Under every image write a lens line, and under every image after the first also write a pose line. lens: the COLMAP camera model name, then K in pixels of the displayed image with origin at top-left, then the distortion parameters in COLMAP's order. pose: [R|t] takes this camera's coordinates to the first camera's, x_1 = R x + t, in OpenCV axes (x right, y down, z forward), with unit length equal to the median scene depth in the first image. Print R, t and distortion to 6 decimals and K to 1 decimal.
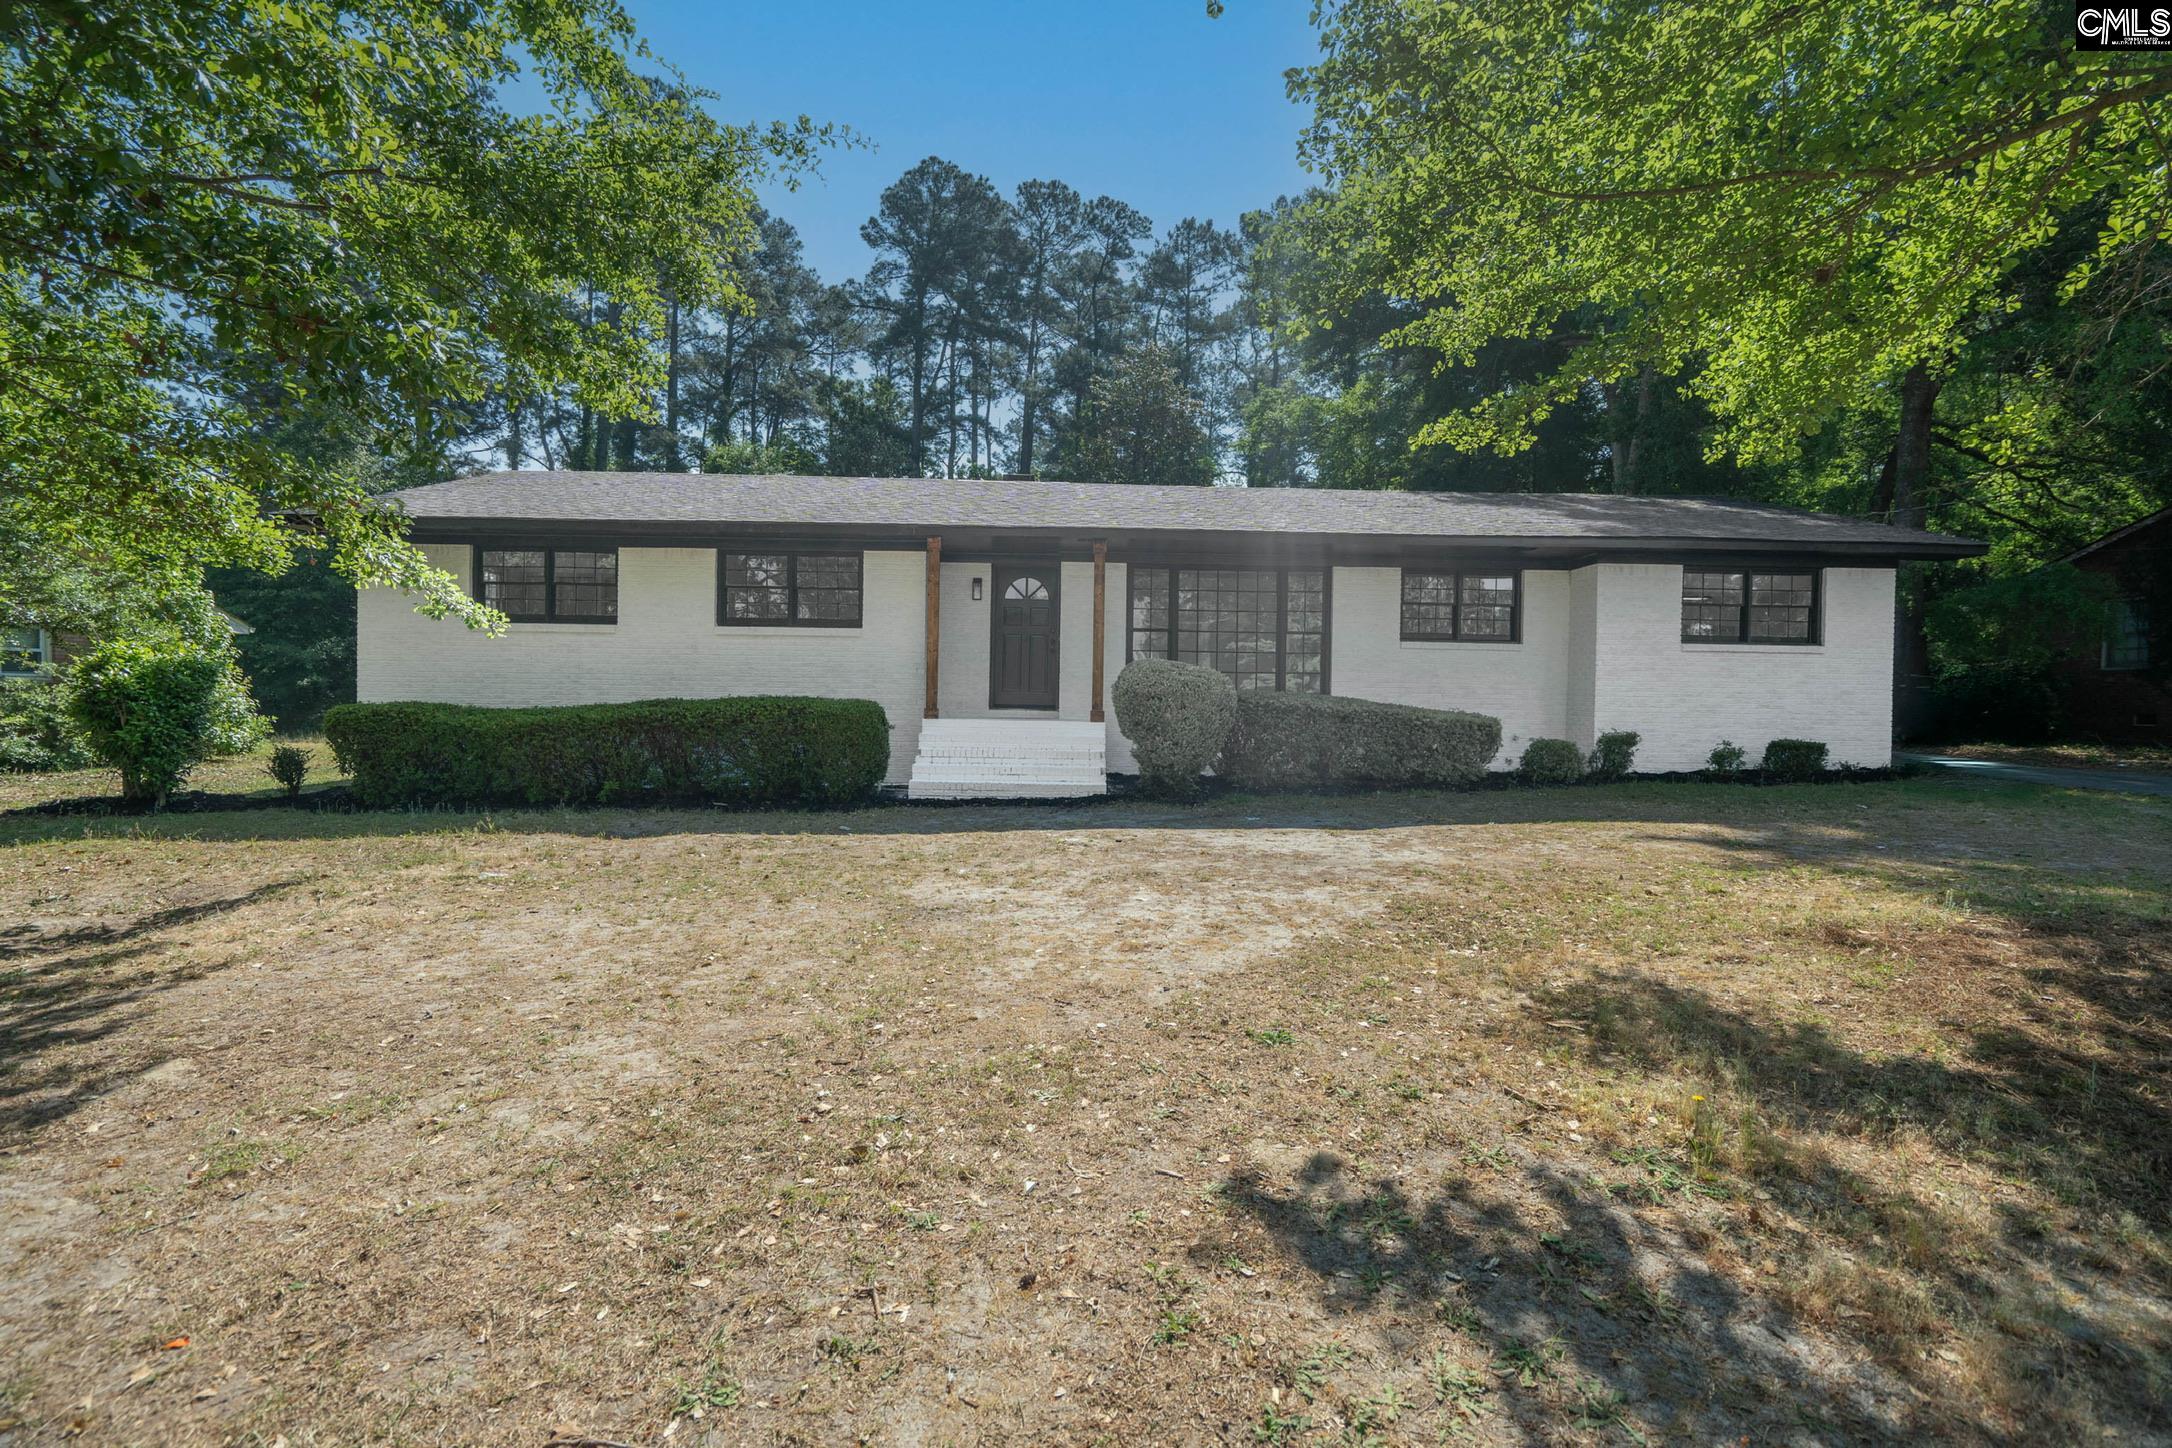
lens RADIAL K [[972.1, 0, 1077.5], [0, 972.1, 716.6], [0, 0, 1]] dist [-0.002651, 0.001299]
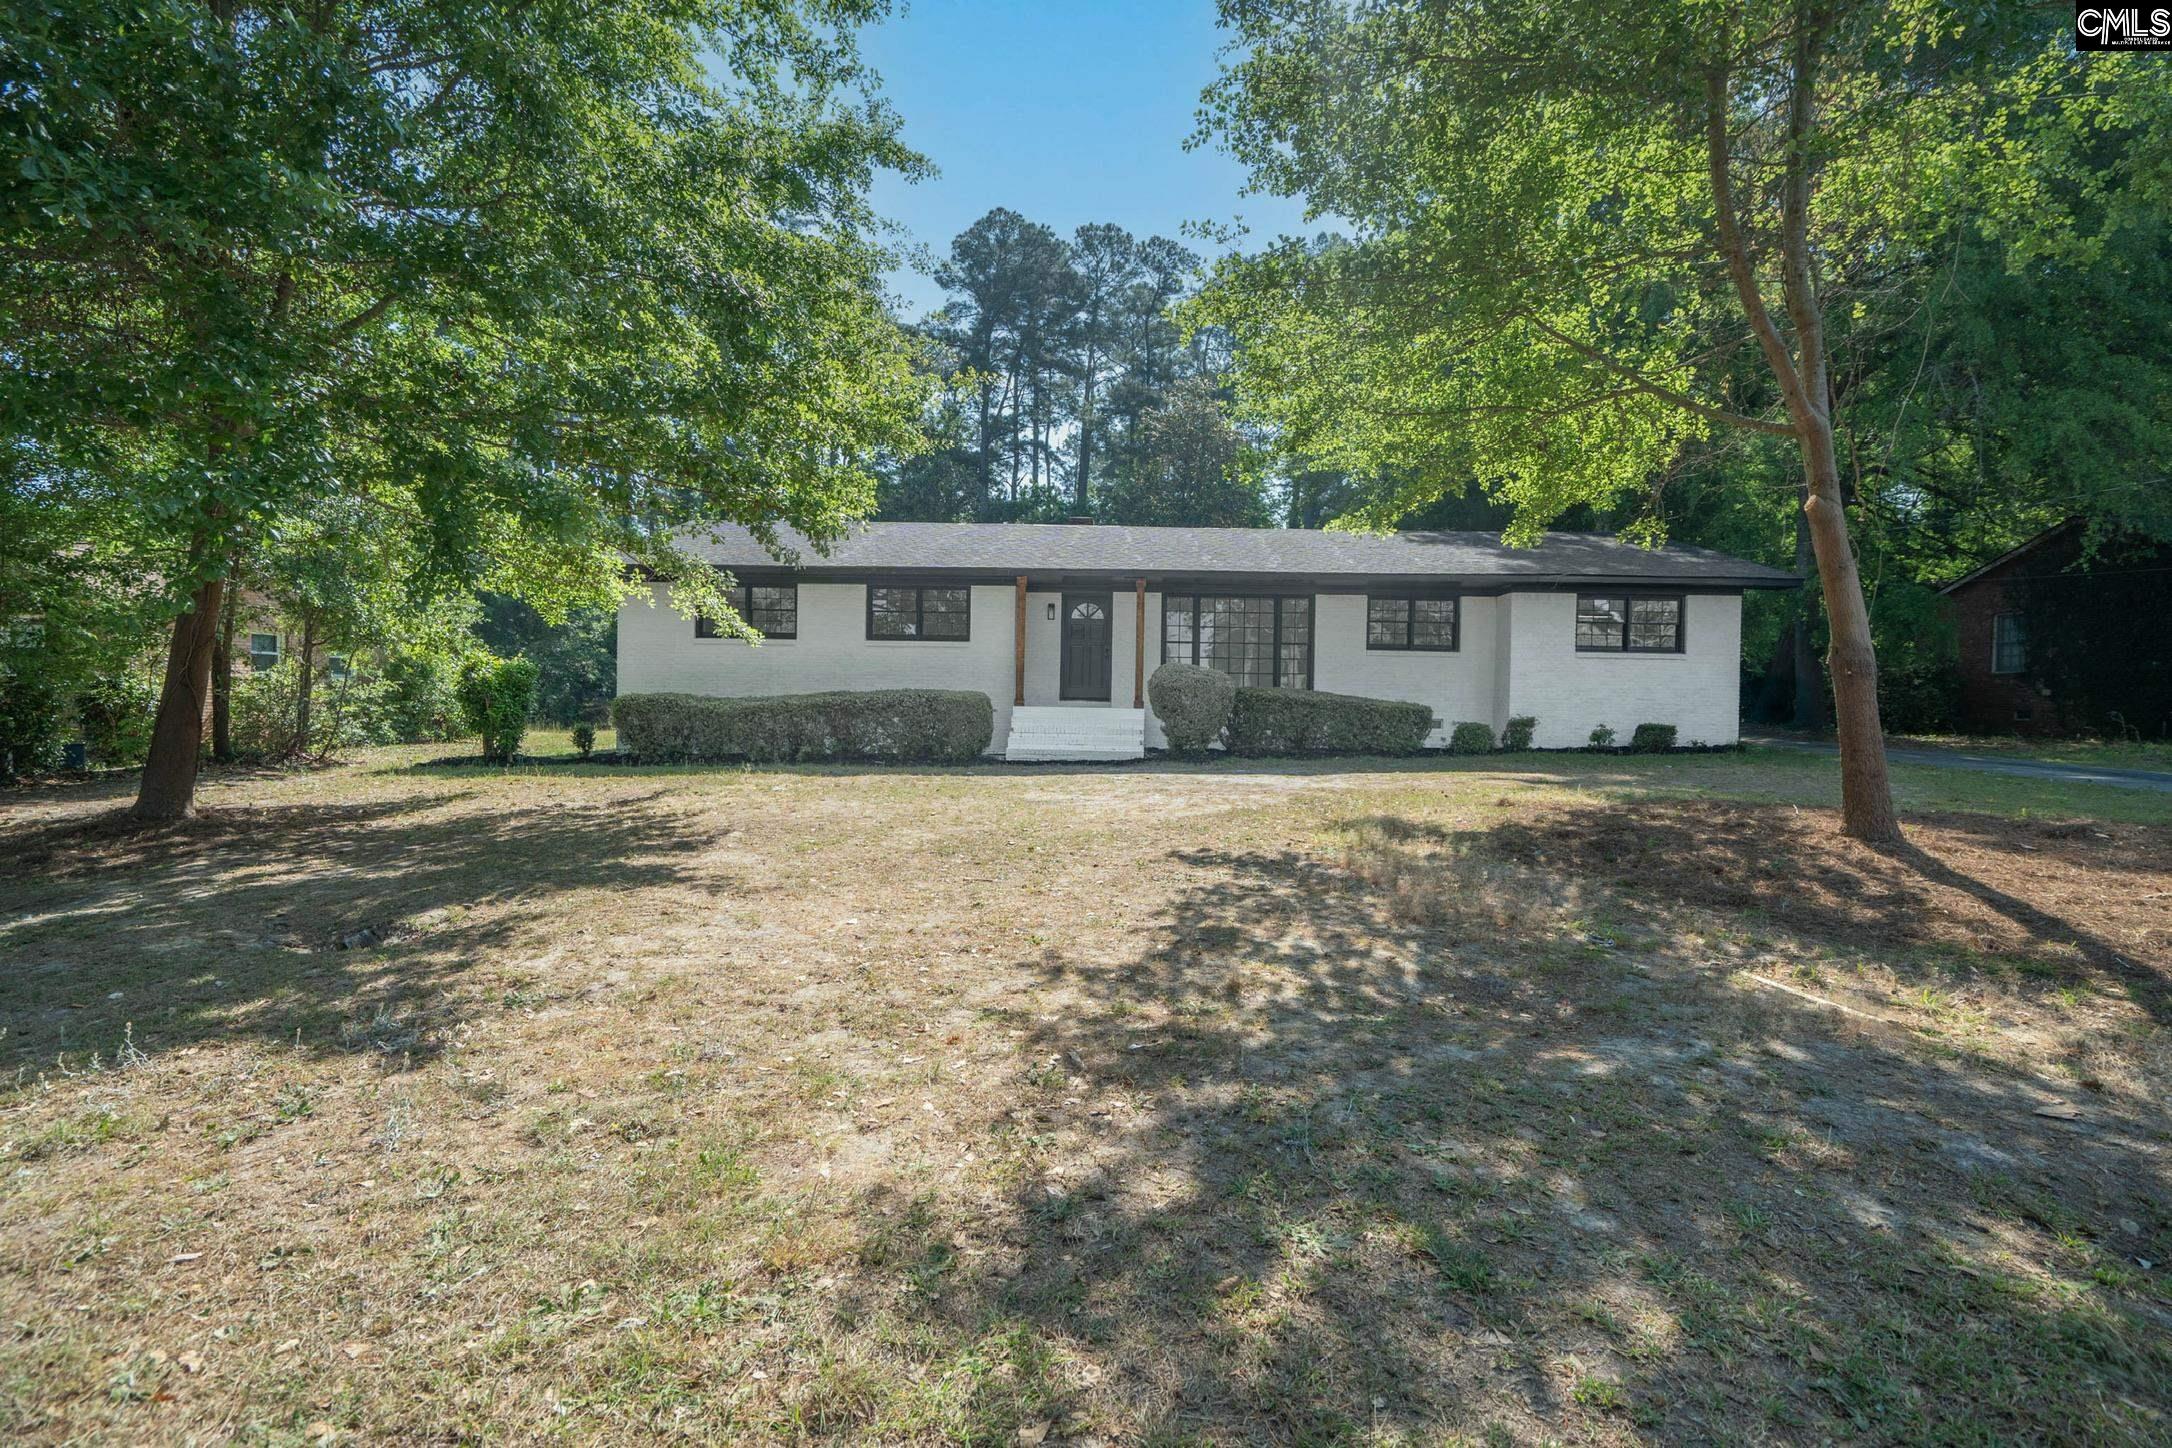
lens RADIAL K [[1109.6, 0, 1086.0], [0, 1109.6, 724.0], [0, 0, 1]] dist [-0.006012, 0.000034]
pose [[0.998975, 0.002482, -0.045195, 0.015647], [-0.002725, 0.999982, -0.005318, 0.032264], [0.045181, 0.005435, 0.998964, -0.531092]]
